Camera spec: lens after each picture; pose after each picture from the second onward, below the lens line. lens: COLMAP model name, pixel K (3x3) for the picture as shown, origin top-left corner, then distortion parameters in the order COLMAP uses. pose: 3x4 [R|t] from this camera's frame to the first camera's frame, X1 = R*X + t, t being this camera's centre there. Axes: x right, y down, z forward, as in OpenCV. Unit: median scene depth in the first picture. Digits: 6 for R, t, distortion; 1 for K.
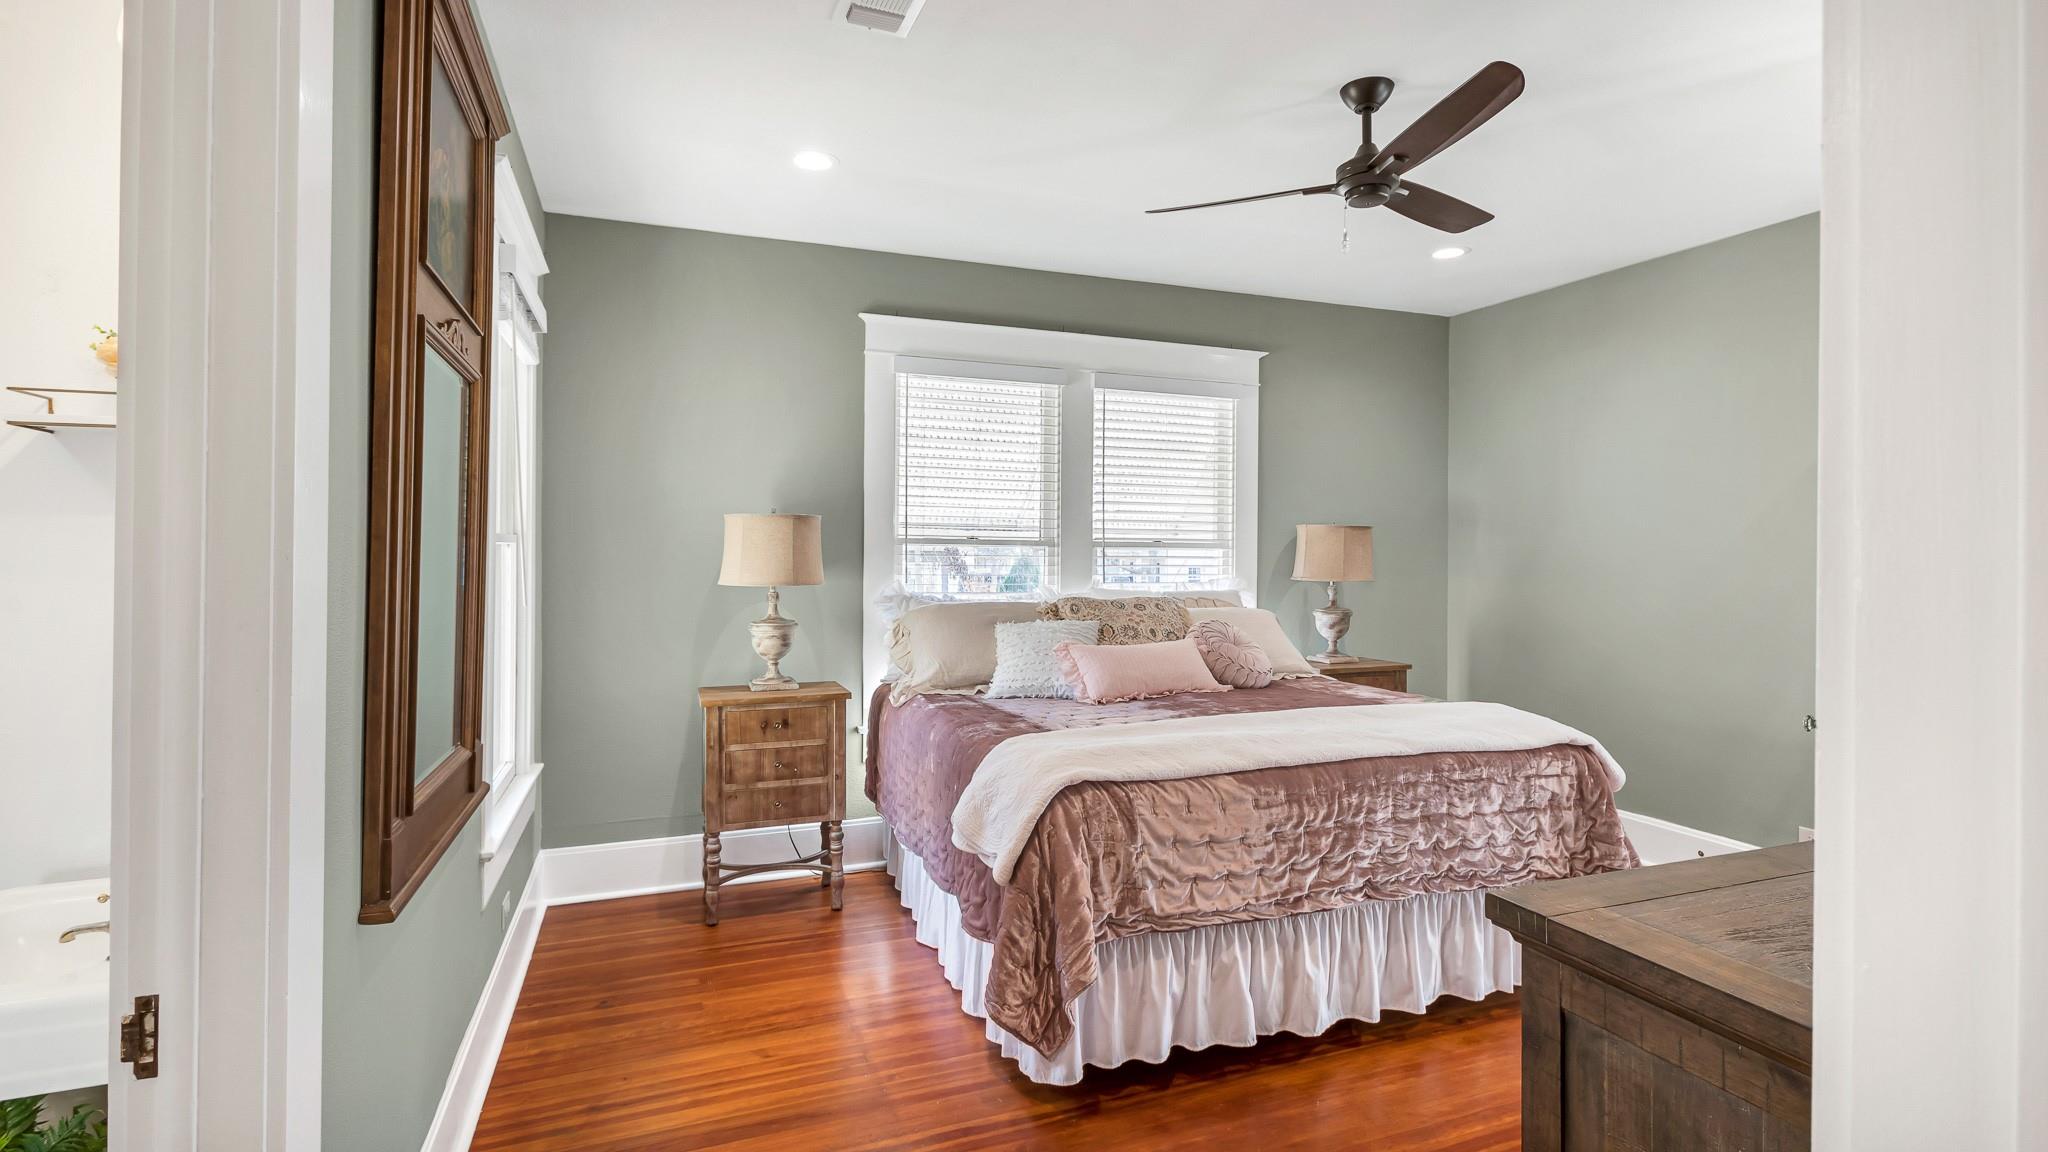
lens RADIAL K [[956.2, 0, 1030.0], [0, 956.2, 558.5], [0, 0, 1]] dist [0.003793, 0.002086]
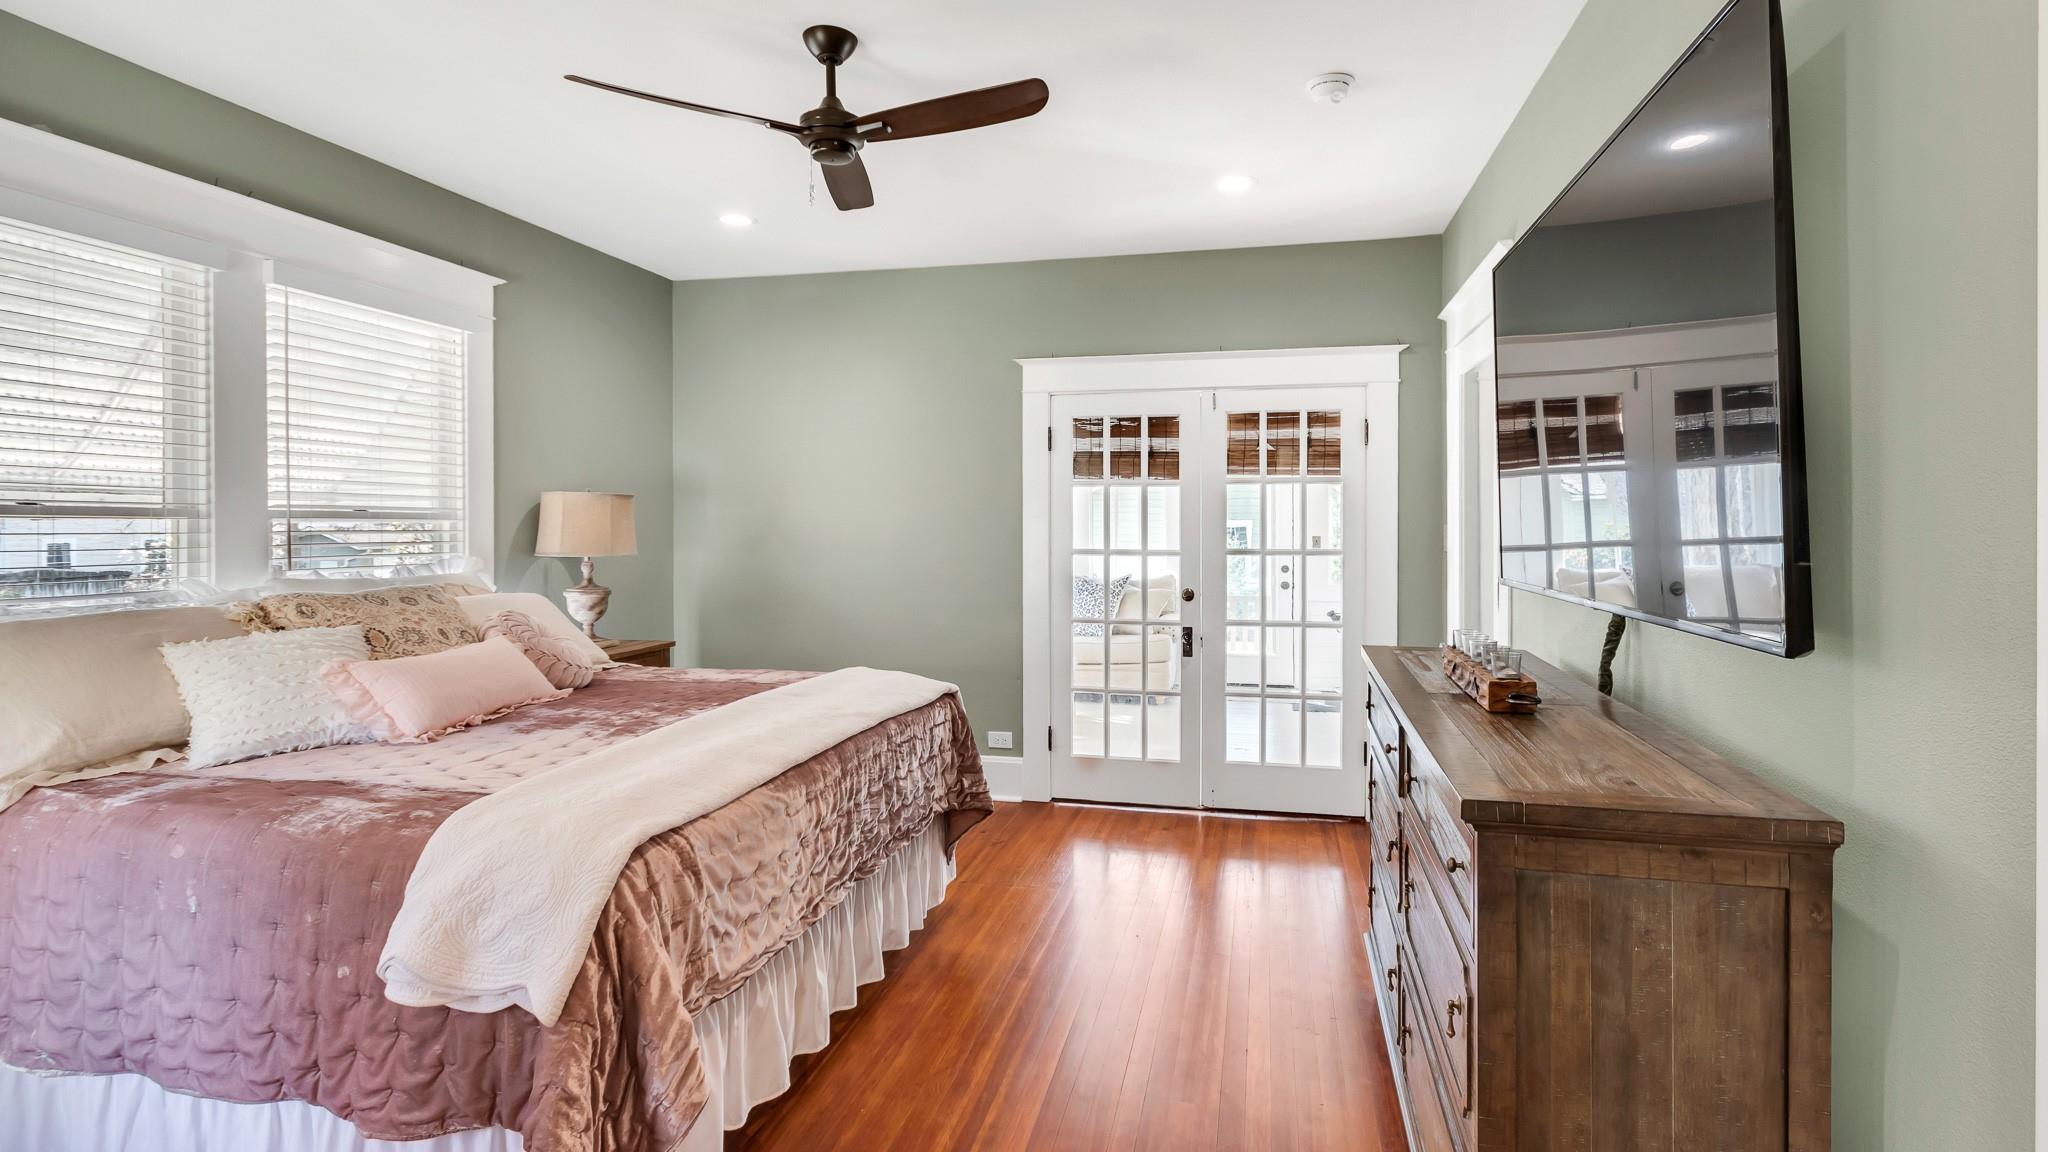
lens RADIAL K [[956.2, 0, 1054.3], [0, 956.2, 537.6], [0, 0, 1]] dist [0.003793, 0.002086]
pose [[0.560863, -0.016857, 0.827737, -0.319578], [0.008509, 0.999857, 0.014596, -0.005955], [-0.827865, -0.001143, 0.560926, 0.278754]]
